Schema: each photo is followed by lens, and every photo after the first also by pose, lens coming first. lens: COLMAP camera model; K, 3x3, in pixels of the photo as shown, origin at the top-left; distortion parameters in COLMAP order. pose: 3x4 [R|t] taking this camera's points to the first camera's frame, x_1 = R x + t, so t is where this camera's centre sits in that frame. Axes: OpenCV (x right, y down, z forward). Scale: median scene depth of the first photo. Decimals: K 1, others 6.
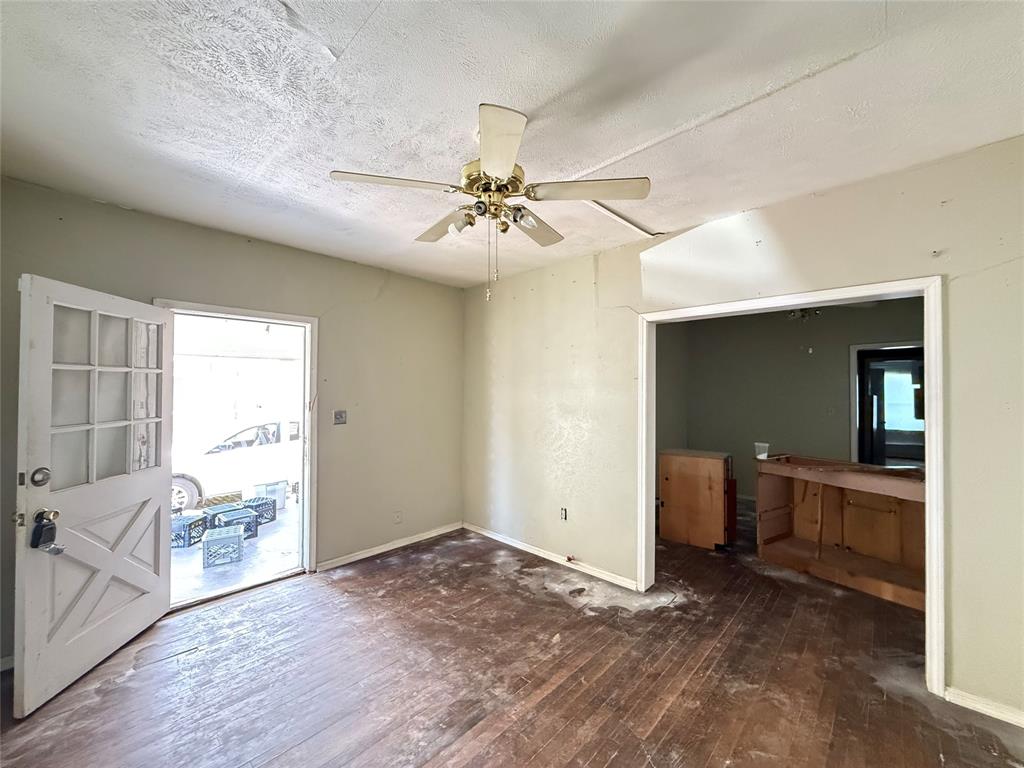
lens RADIAL K [[408.0, 0, 508.1], [0, 408.0, 387.0], [0, 0, 1]] dist [0.001713, -0.000409]
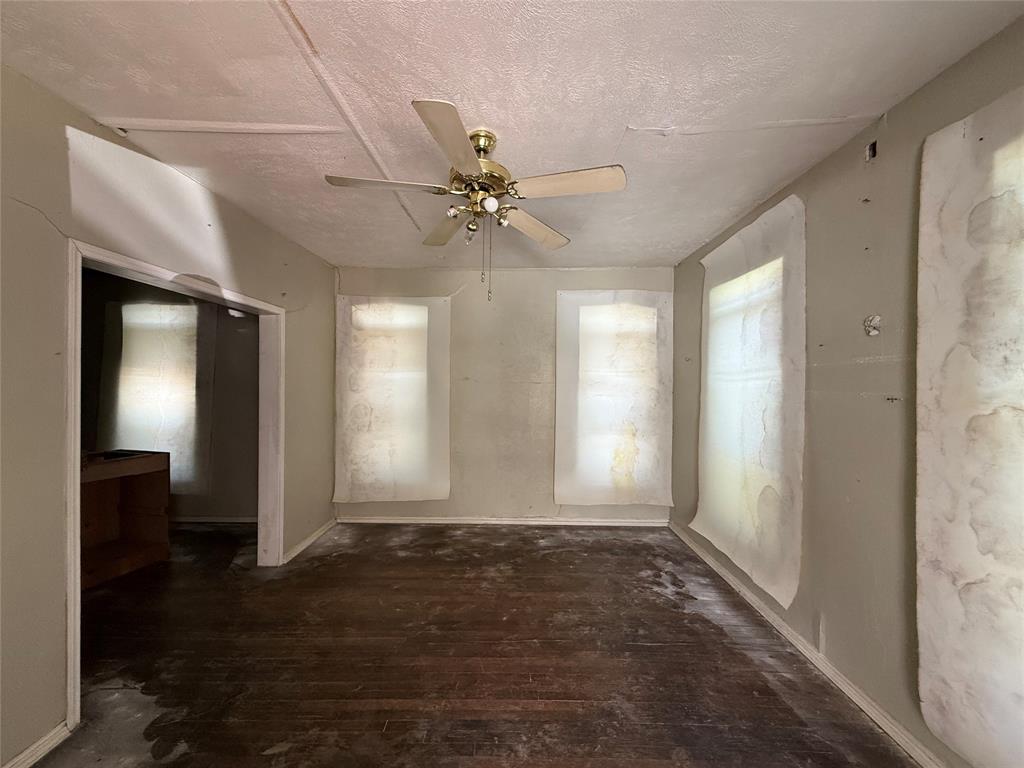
lens RADIAL K [[408.0, 0, 513.0], [0, 408.0, 385.3], [0, 0, 1]] dist [0.001713, -0.000409]
pose [[-0.680011, -0.016096, 0.733025, -0.754805], [-0.021751, 0.999762, 0.001776, 0.011920], [-0.732879, -0.014737, -0.680199, 1.423829]]
